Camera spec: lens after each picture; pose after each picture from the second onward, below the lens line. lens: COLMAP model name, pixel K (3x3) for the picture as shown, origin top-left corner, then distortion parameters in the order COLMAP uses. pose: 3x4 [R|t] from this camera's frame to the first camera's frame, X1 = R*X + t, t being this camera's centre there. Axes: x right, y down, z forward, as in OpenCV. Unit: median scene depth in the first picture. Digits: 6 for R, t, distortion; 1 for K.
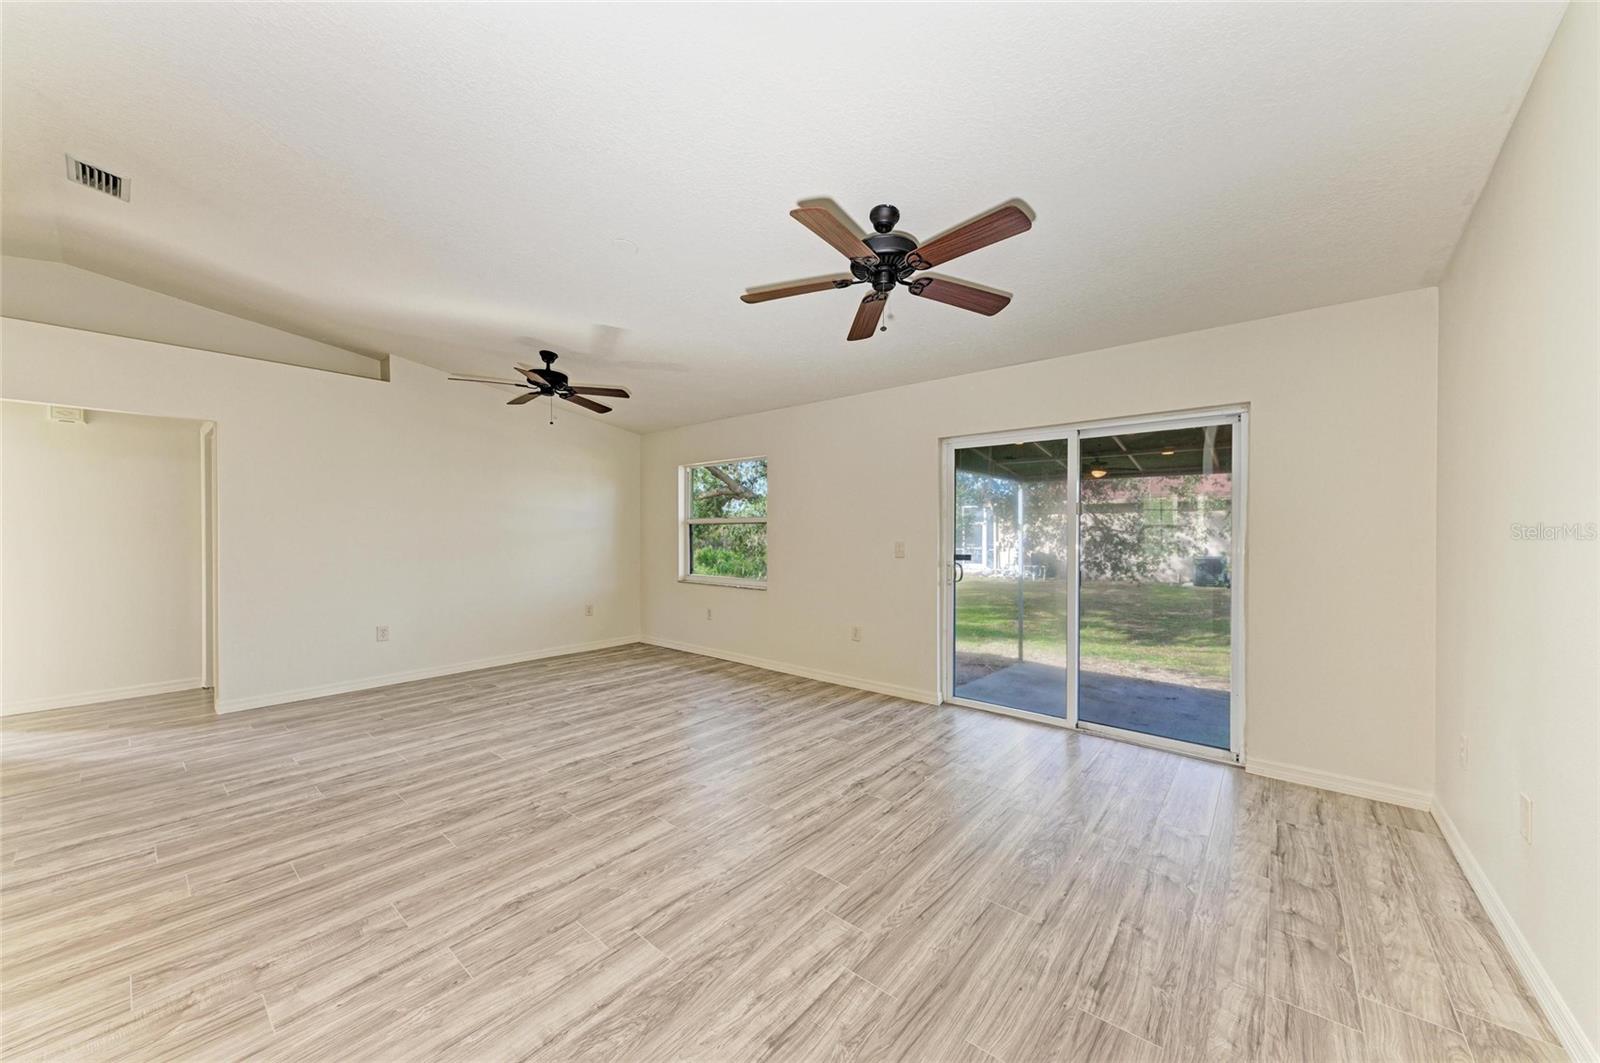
lens RADIAL K [[562.7, 0, 805.7], [0, 562.7, 535.1], [0, 0, 1]] dist [0.012237, -0.000224]
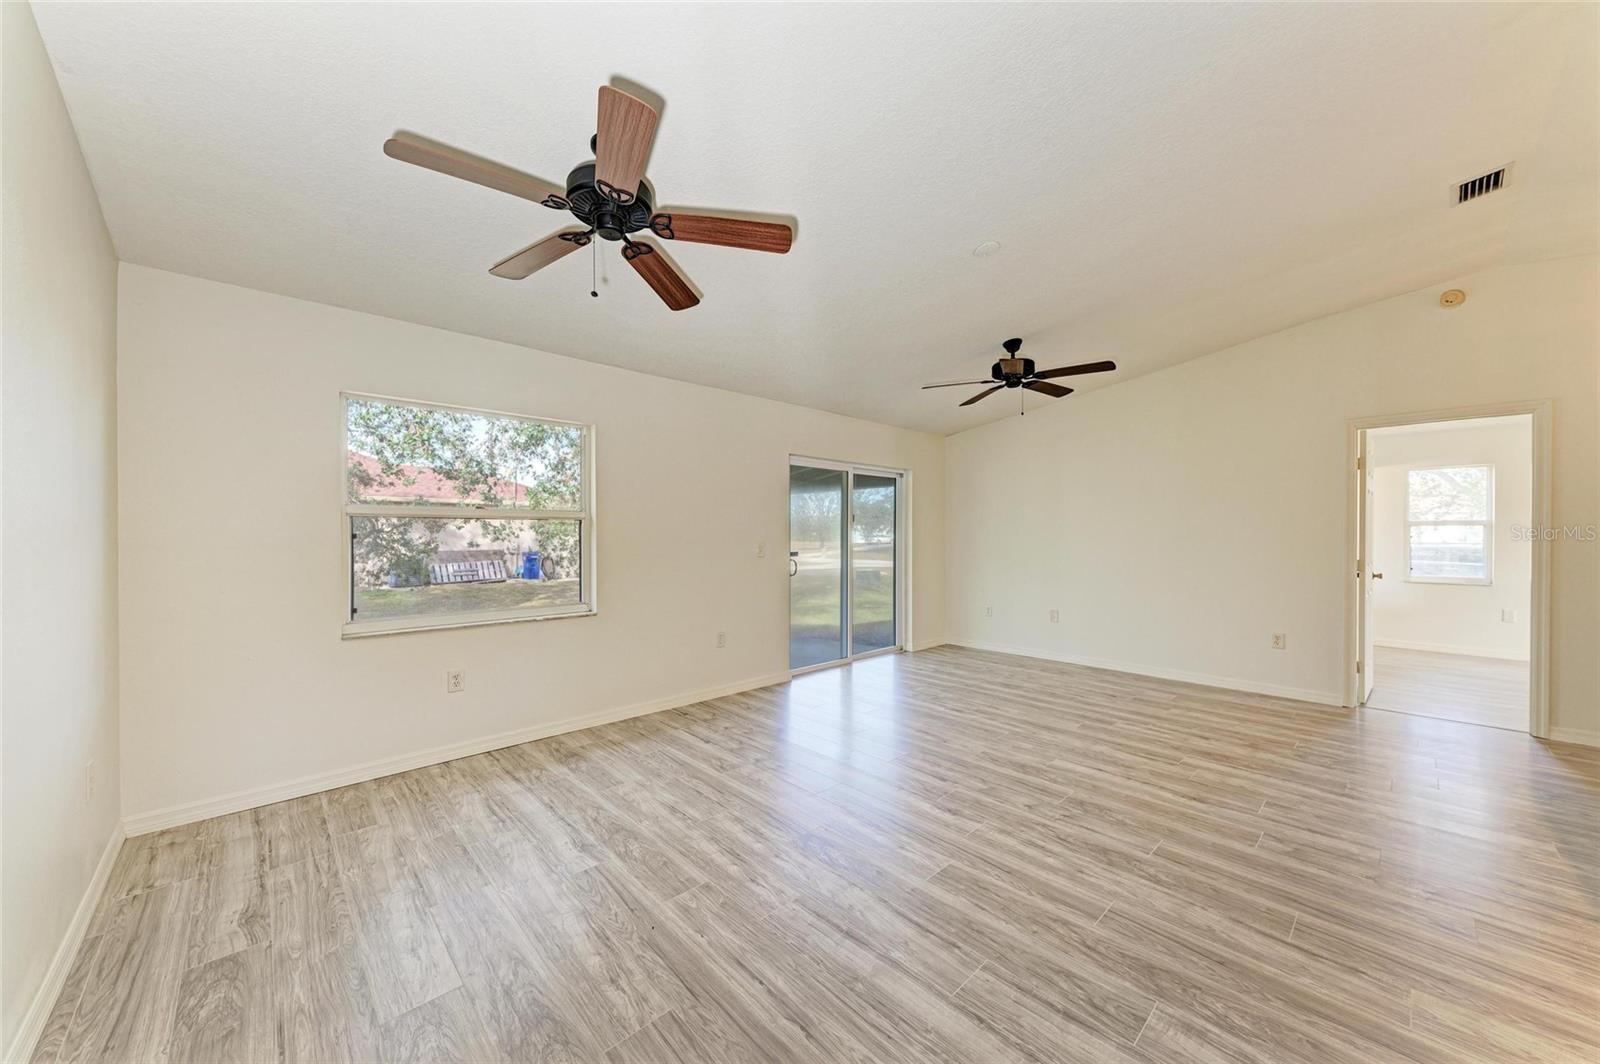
lens RADIAL K [[562.7, 0, 805.7], [0, 562.7, 535.6], [0, 0, 1]] dist [0.012237, -0.000224]
pose [[0.133644, -0.005130, 0.991016, -1.191197], [0.004084, 0.999981, 0.004625, -0.006352], [-0.991021, 0.003429, 0.133662, 1.041090]]
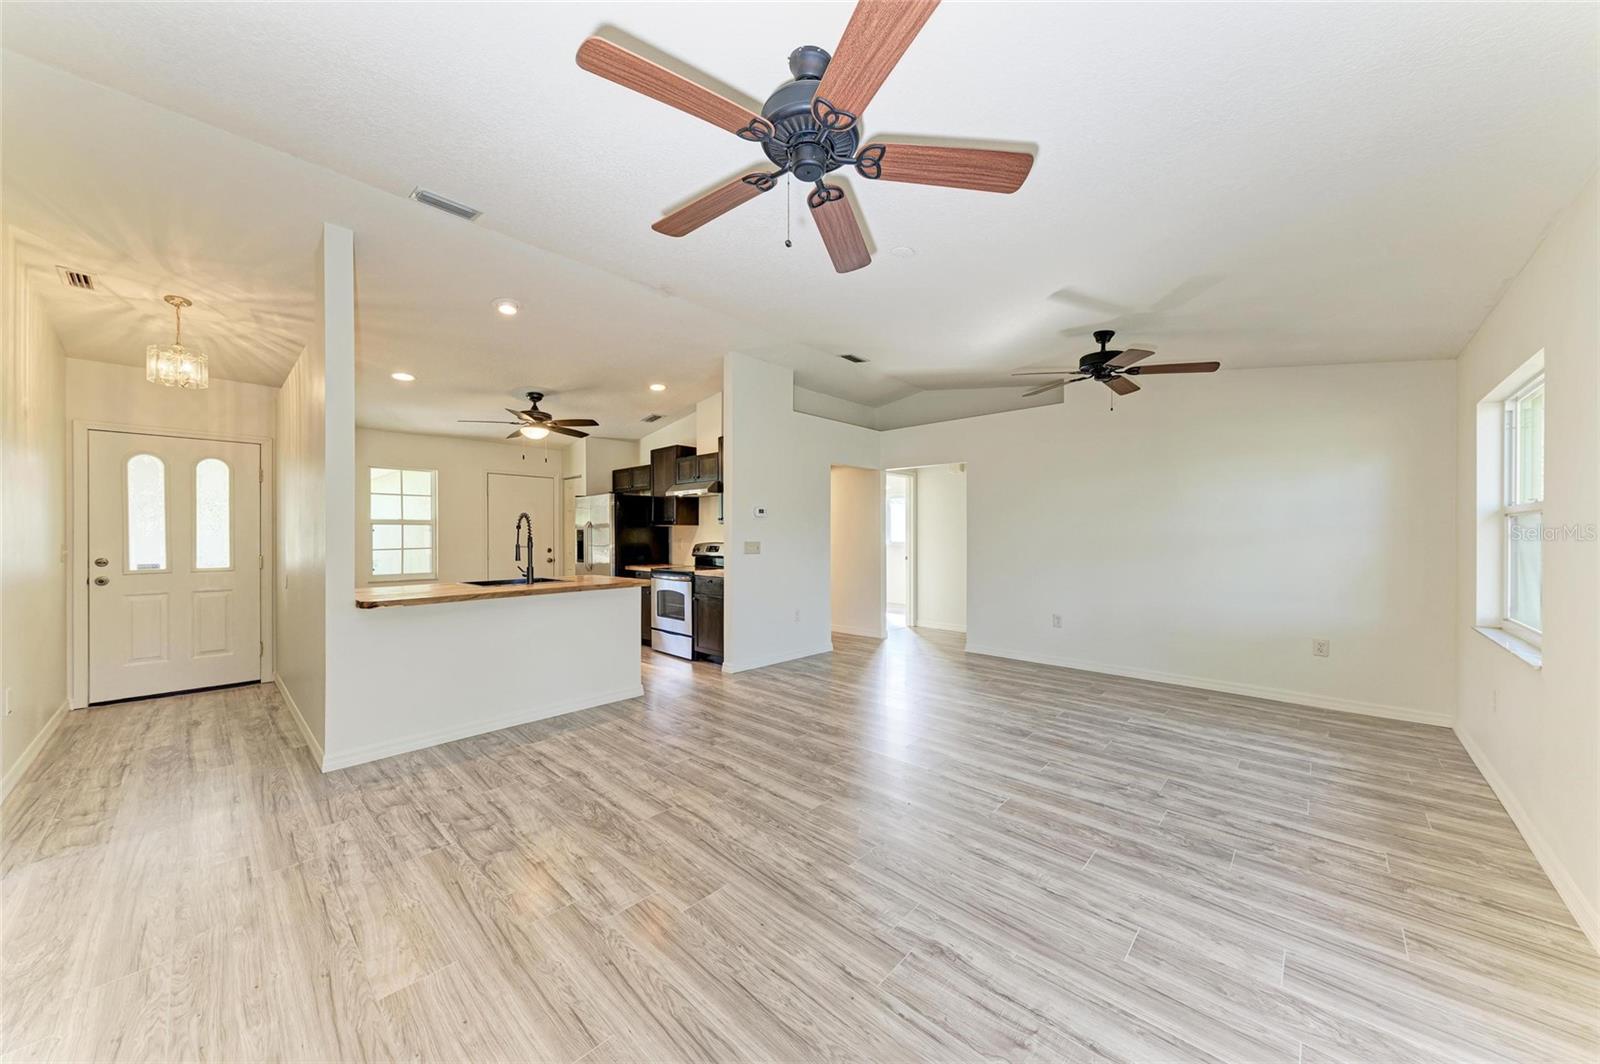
lens RADIAL K [[562.7, 0, 805.7], [0, 562.7, 535.6], [0, 0, 1]] dist [0.012237, -0.000224]
pose [[-0.061405, 0.001147, -0.998112, 0.618810], [-0.003988, 0.999991, 0.001394, -0.000306], [0.998105, 0.004066, -0.061400, 0.783065]]
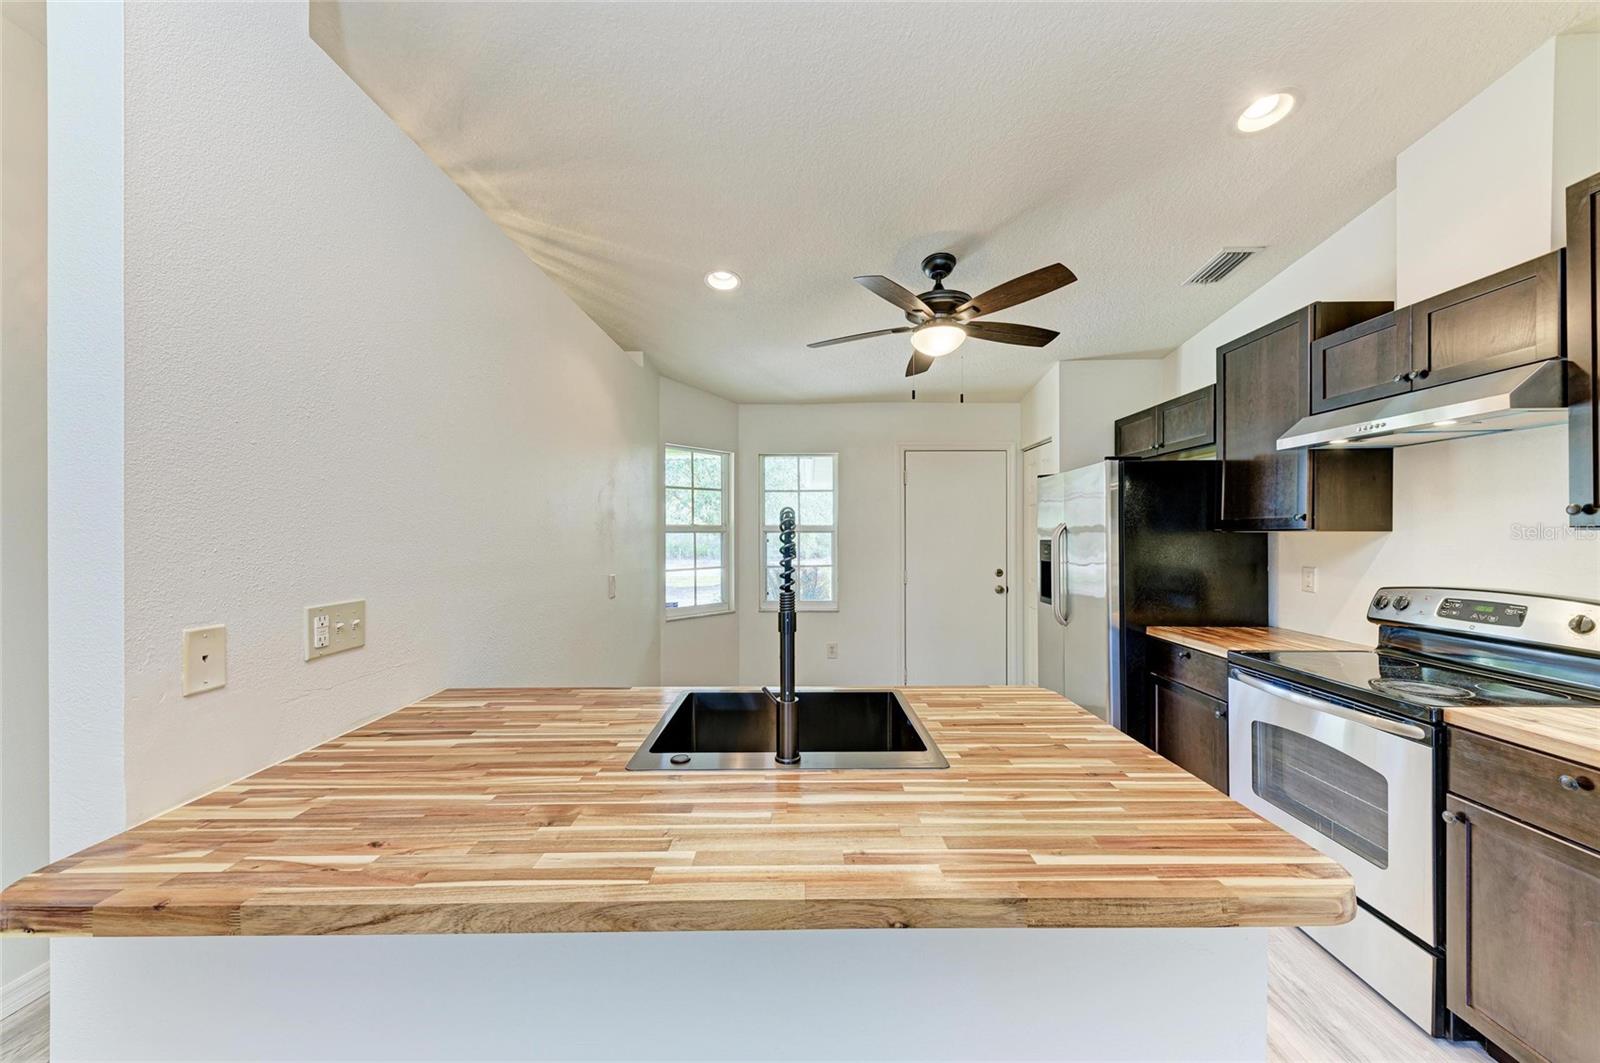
lens RADIAL K [[562.7, 0, 805.7], [0, 562.7, 535.1], [0, 0, 1]] dist [0.012237, -0.000224]
pose [[-0.780089, 0.003643, -0.625658, -0.357054], [-0.000484, 0.999979, 0.006427, -0.030733], [0.625668, 0.005316, -0.780071, 0.383476]]
